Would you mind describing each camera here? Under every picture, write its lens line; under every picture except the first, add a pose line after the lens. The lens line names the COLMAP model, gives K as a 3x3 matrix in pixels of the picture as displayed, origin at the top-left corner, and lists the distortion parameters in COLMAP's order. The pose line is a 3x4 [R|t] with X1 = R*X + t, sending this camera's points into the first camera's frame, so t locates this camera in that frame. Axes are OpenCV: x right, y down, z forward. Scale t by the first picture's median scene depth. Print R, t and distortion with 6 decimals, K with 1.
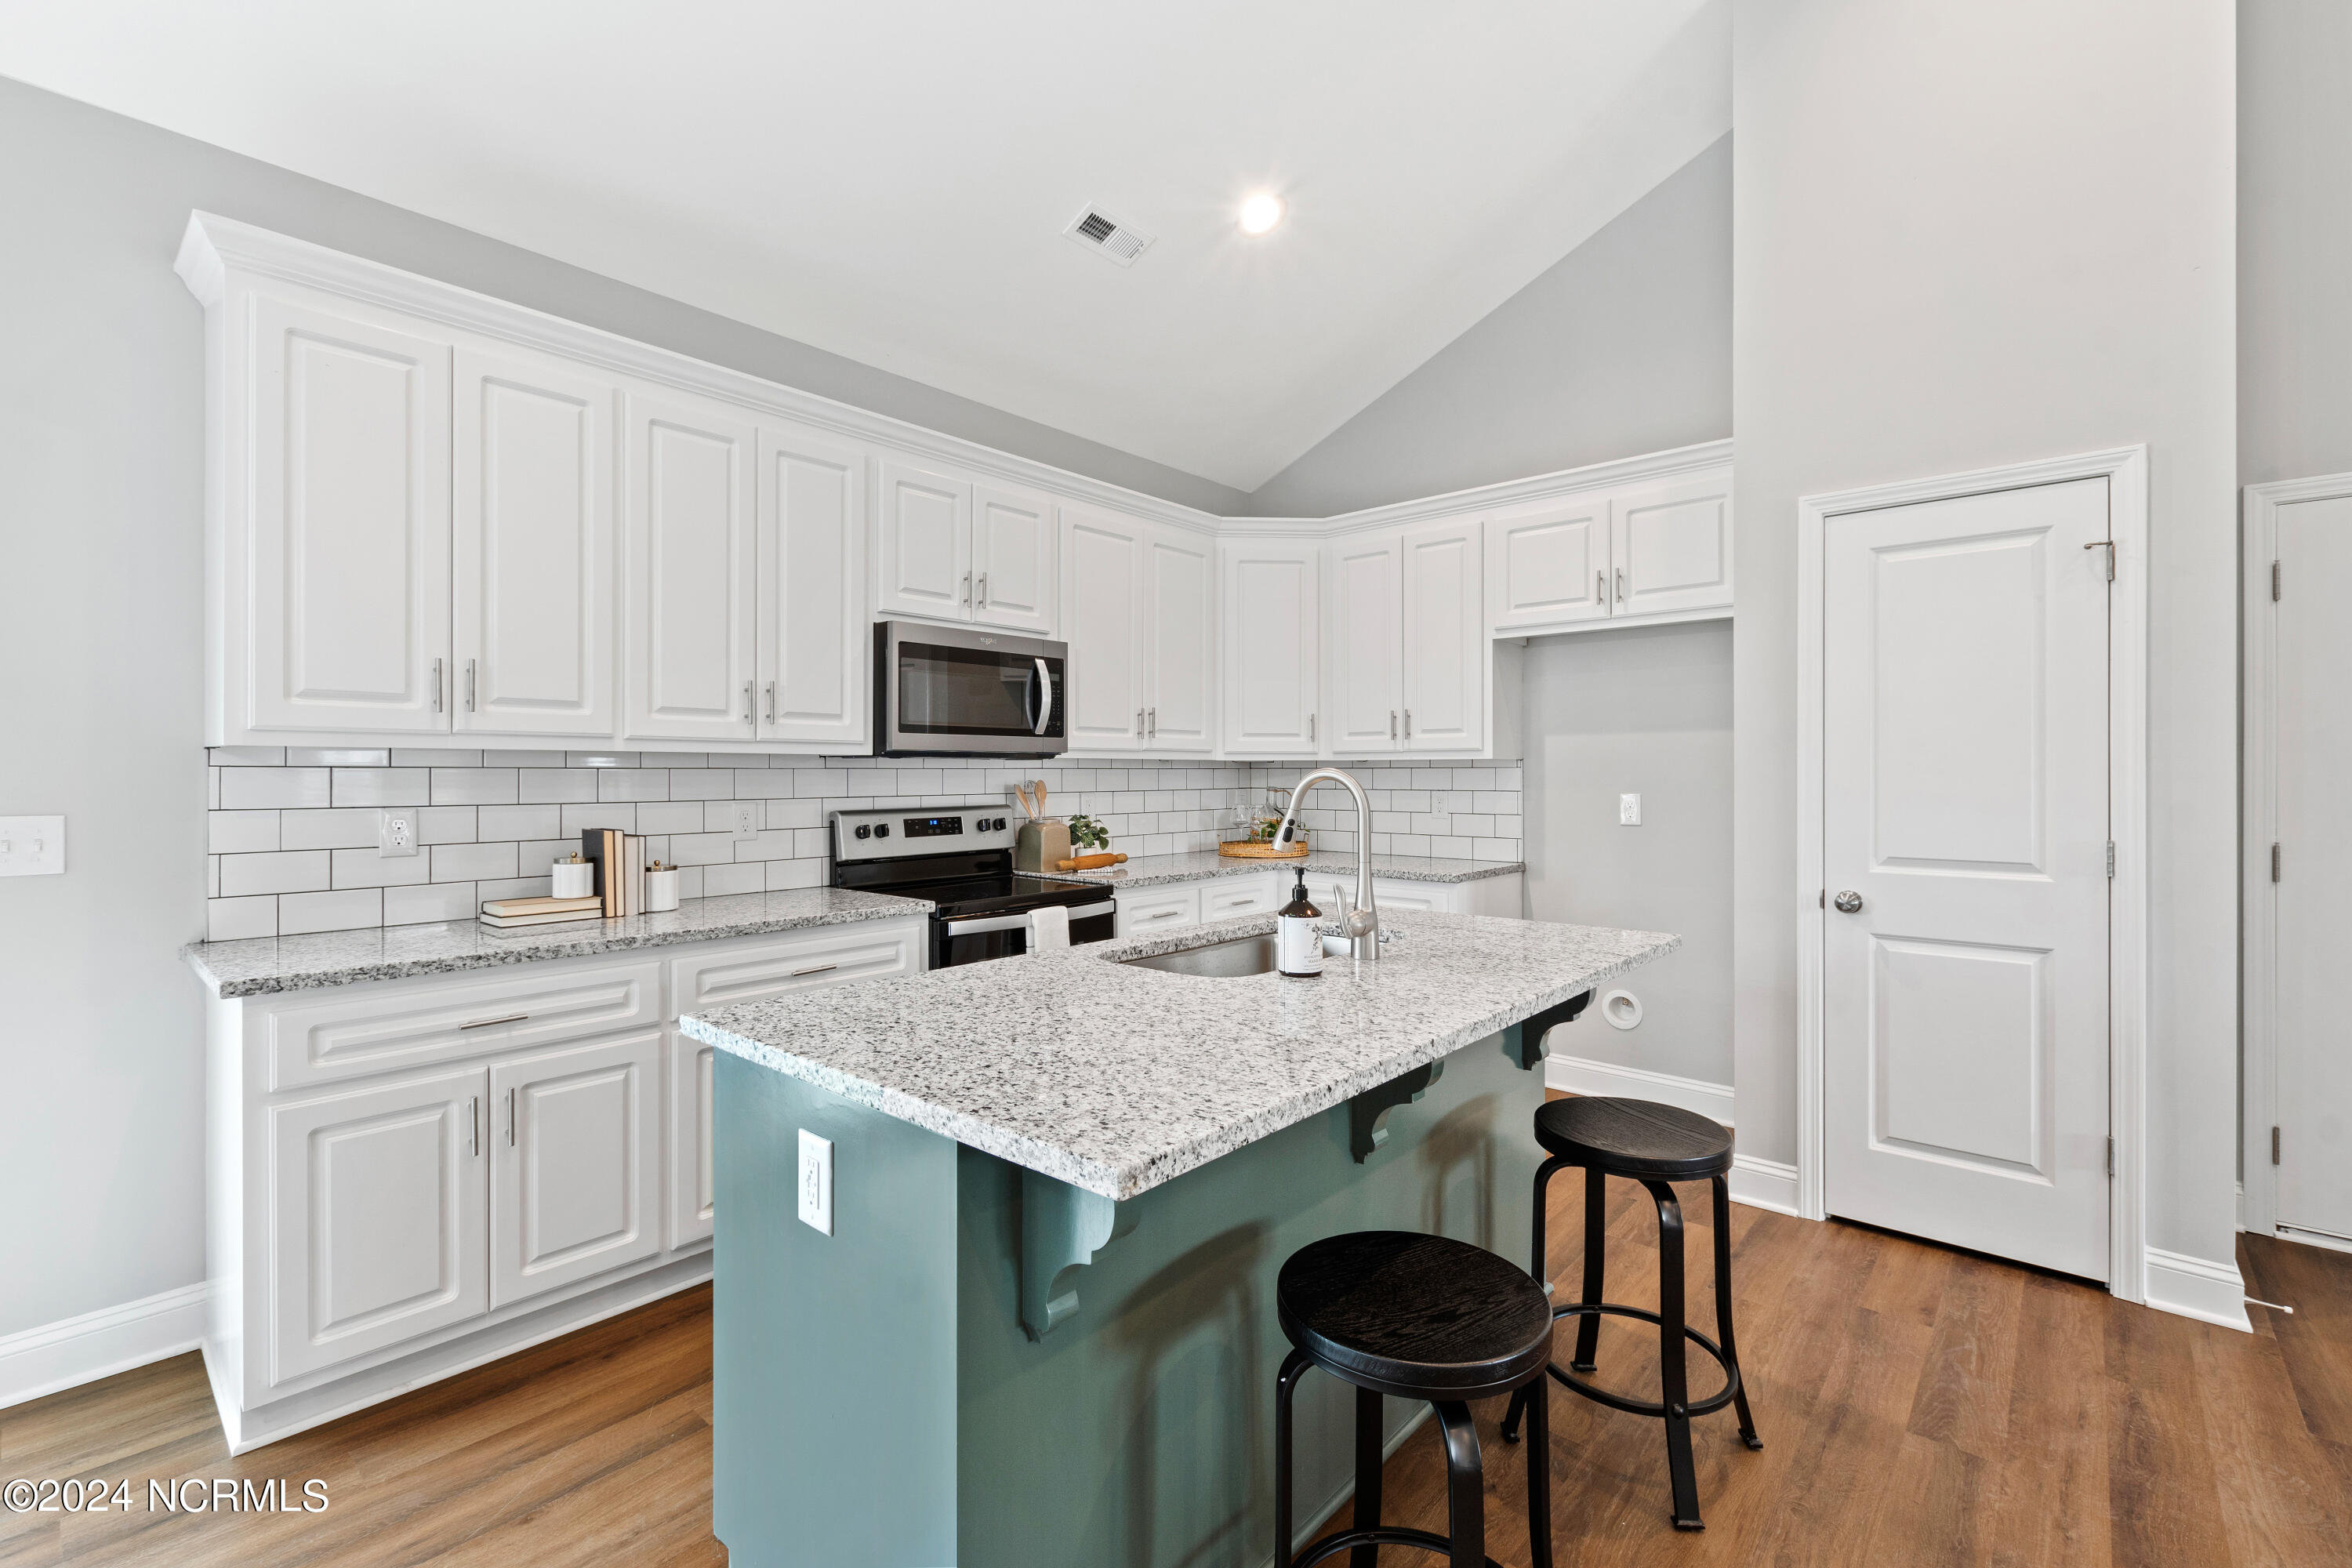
lens RADIAL K [[1016.3, 0, 1159.7], [0, 1016.3, 772.3], [0, 0, 1]] dist [0.001663, -0.000444]
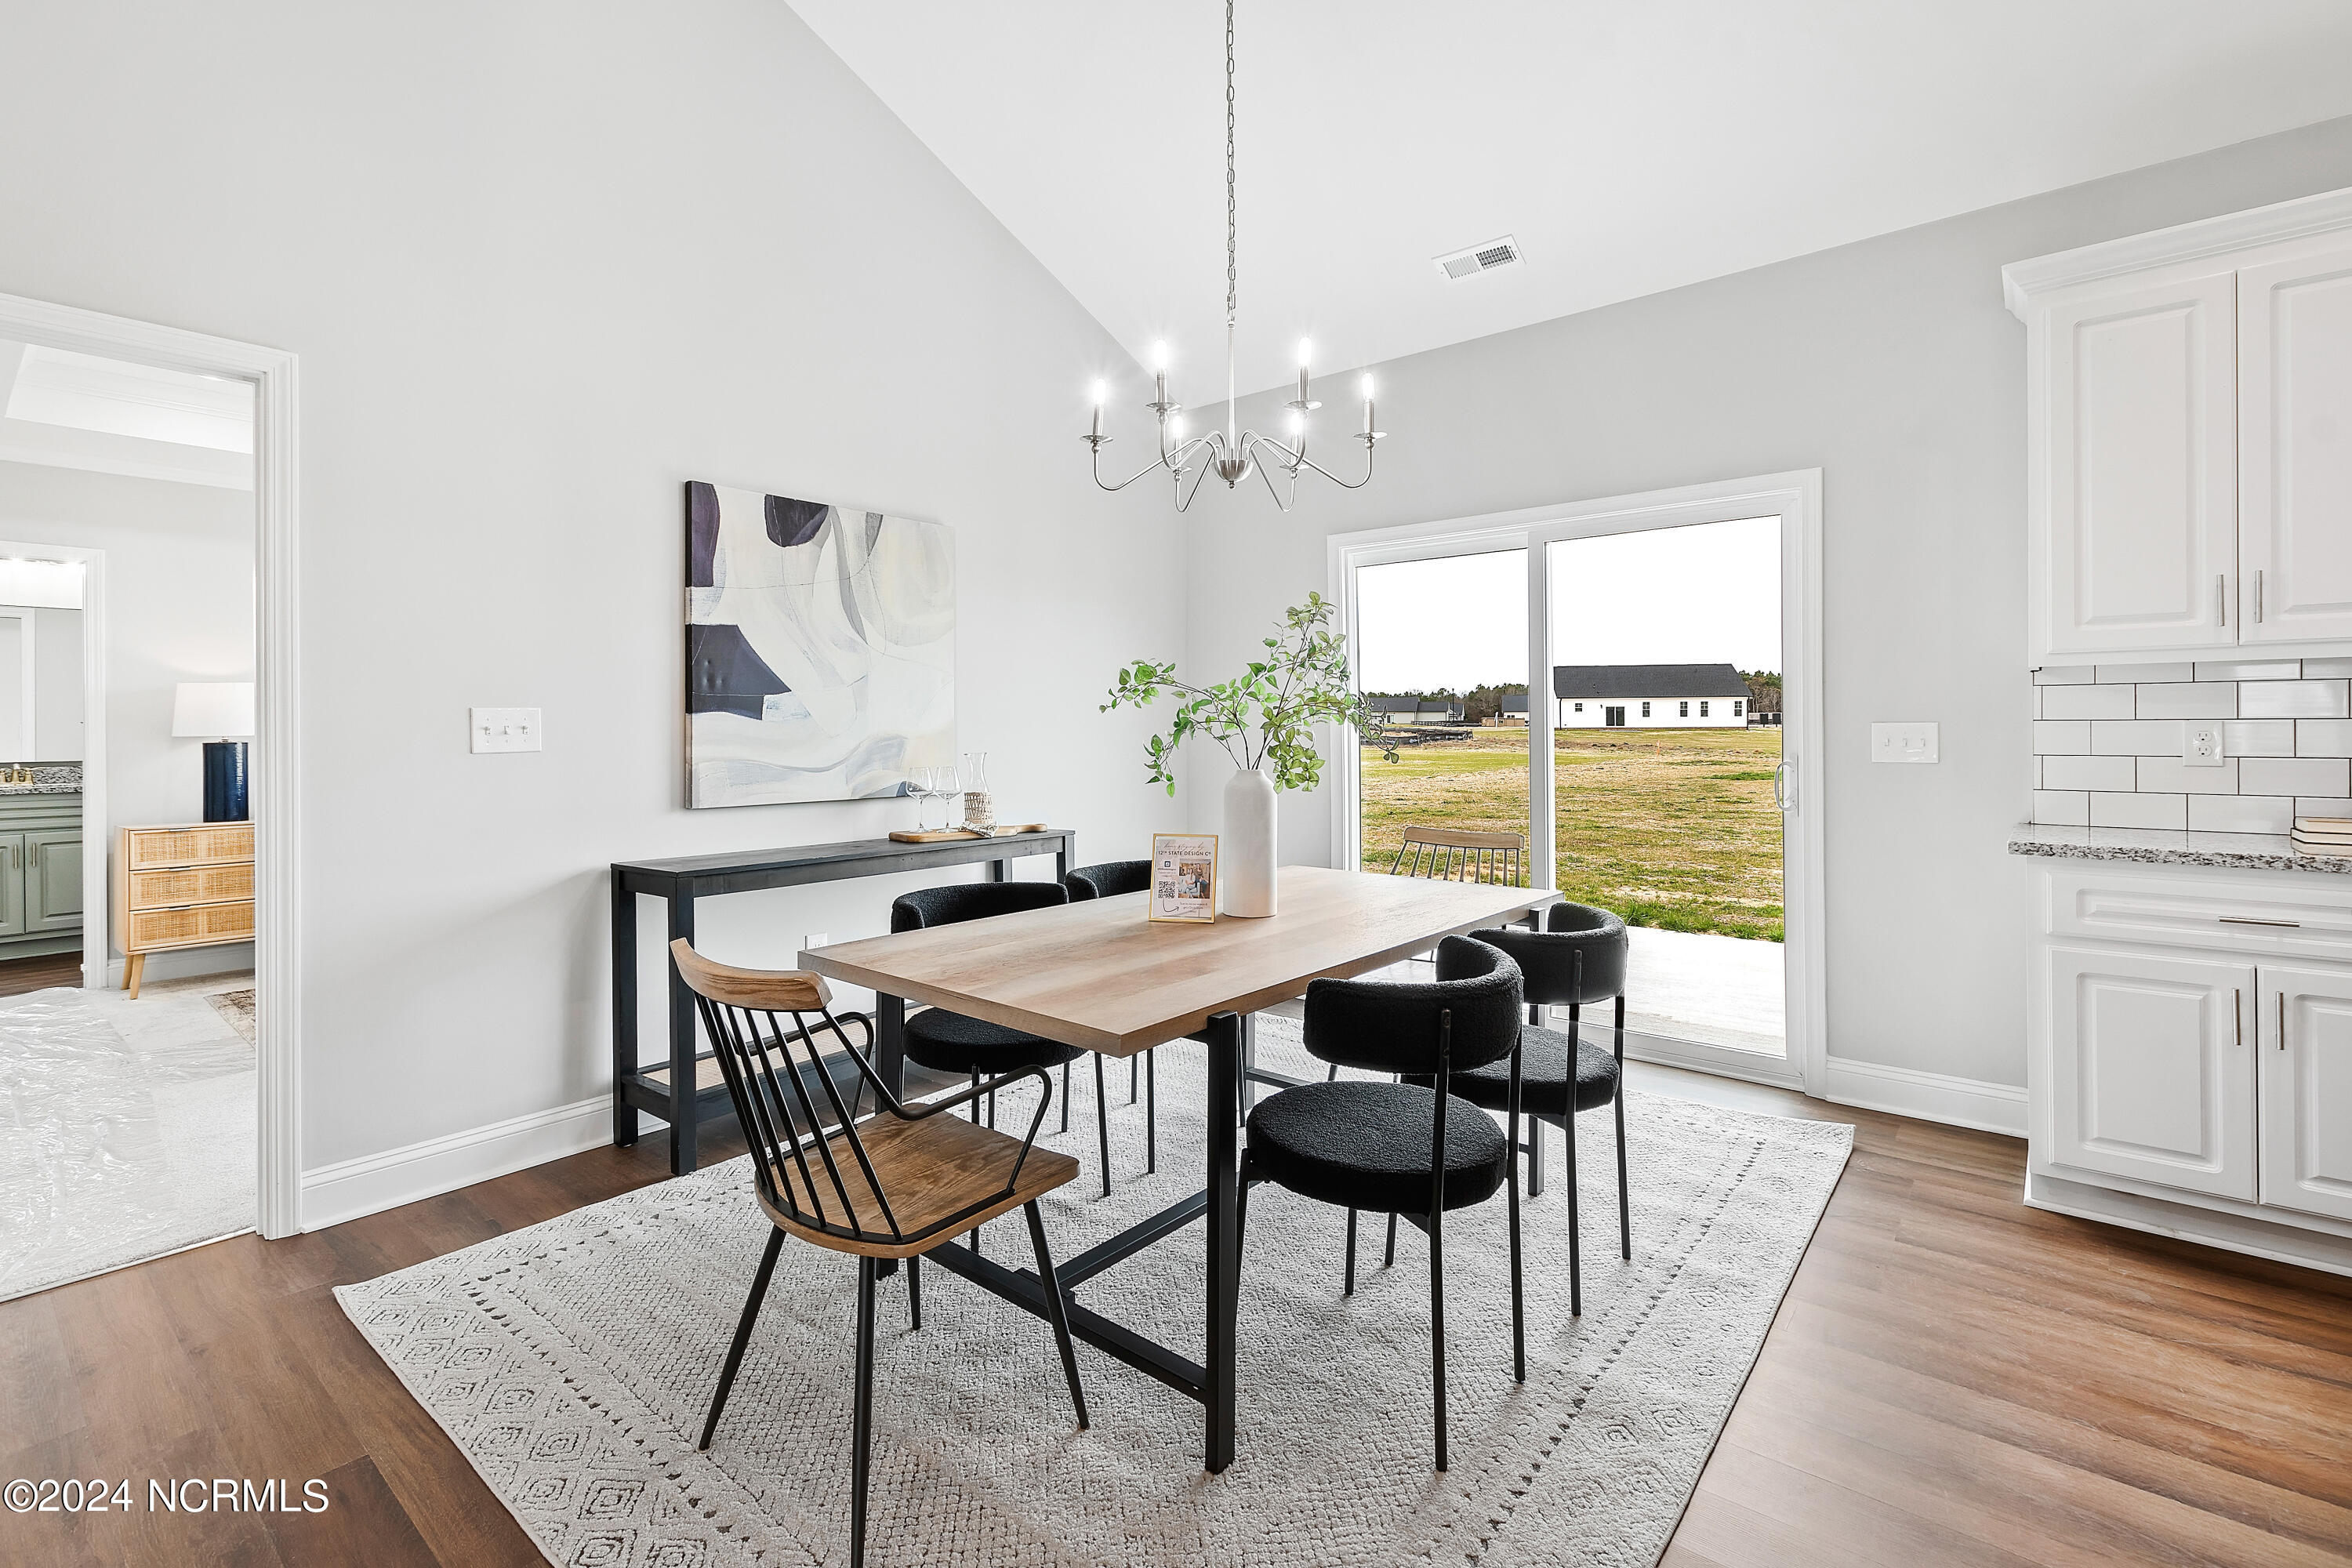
lens RADIAL K [[1058.9, 0, 1144.4], [0, 1058.9, 723.6], [0, 0, 1]] dist [-0.010639, -0.000102]
pose [[0.016659, -0.003257, -0.999856, 0.256991], [0.008124, 0.999962, -0.003122, 0.026124], [0.999828, -0.008071, 0.016685, -0.094755]]
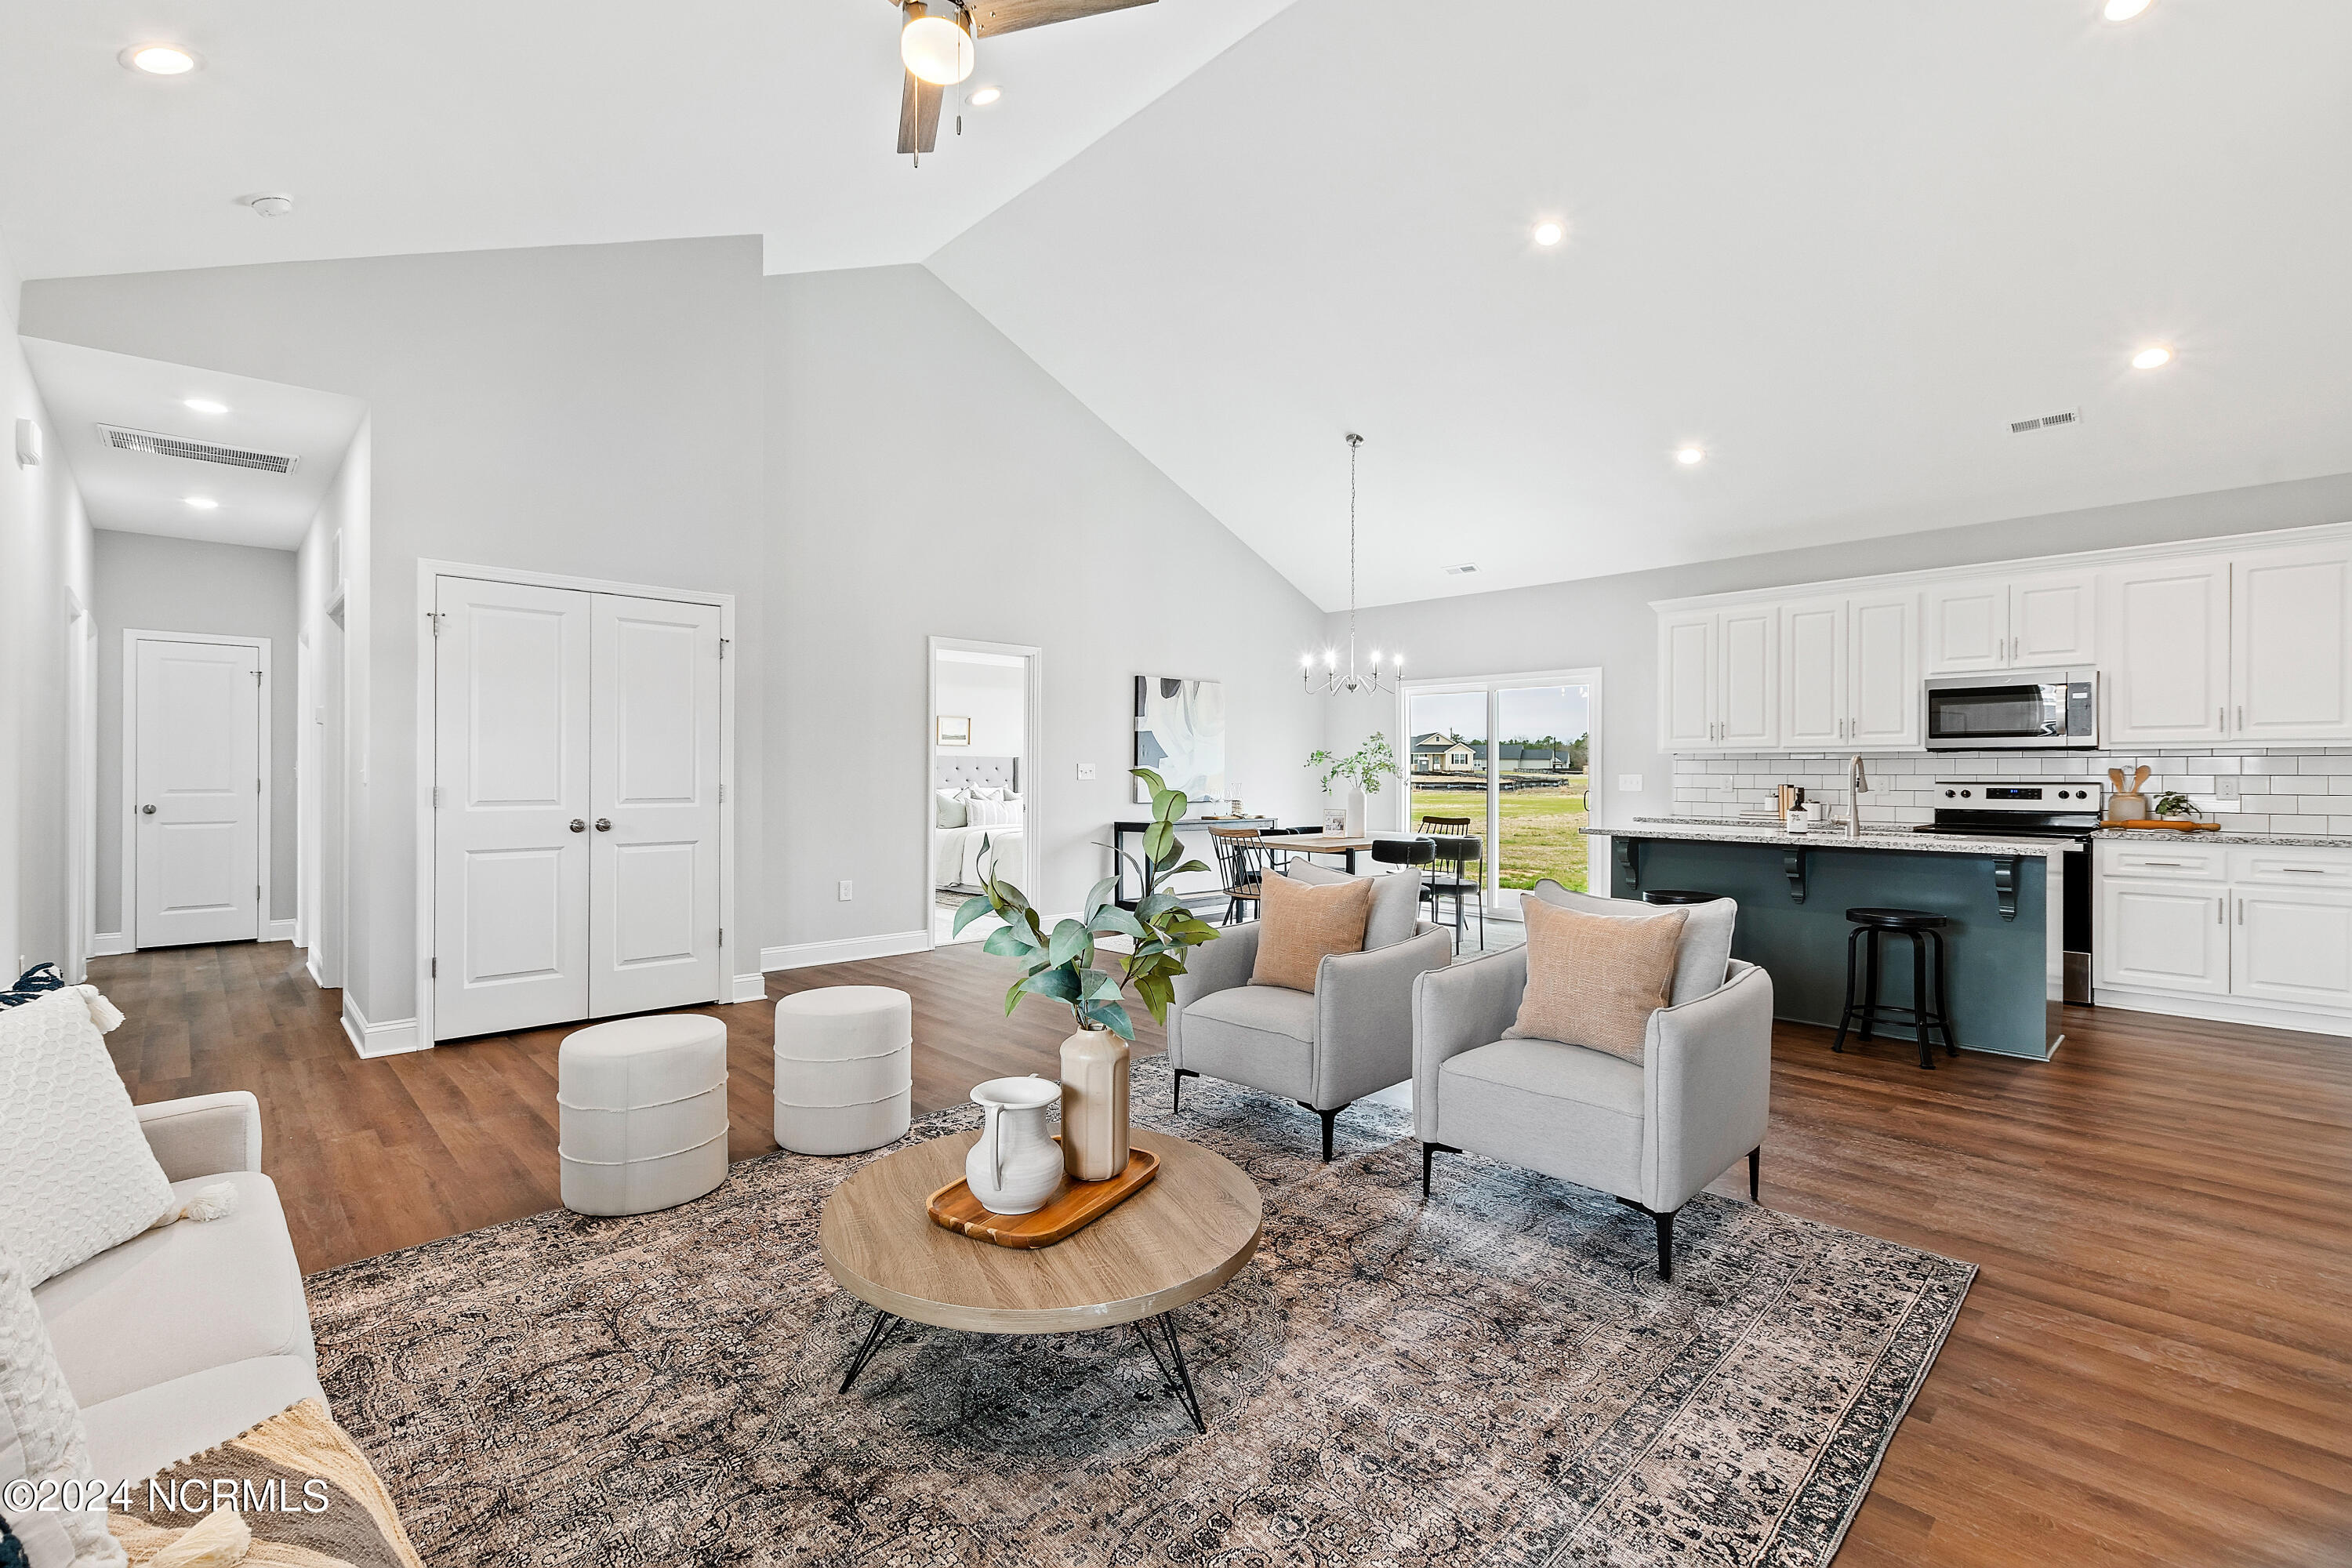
lens RADIAL K [[1016.3, 0, 1159.7], [0, 1016.3, 772.3], [0, 0, 1]] dist [0.001663, -0.000444]
pose [[-0.074658, 0.000802, -0.997209, 1.699239], [-0.001837, 0.999998, 0.000942, 0.023259], [0.997208, 0.001902, -0.074656, -0.266186]]
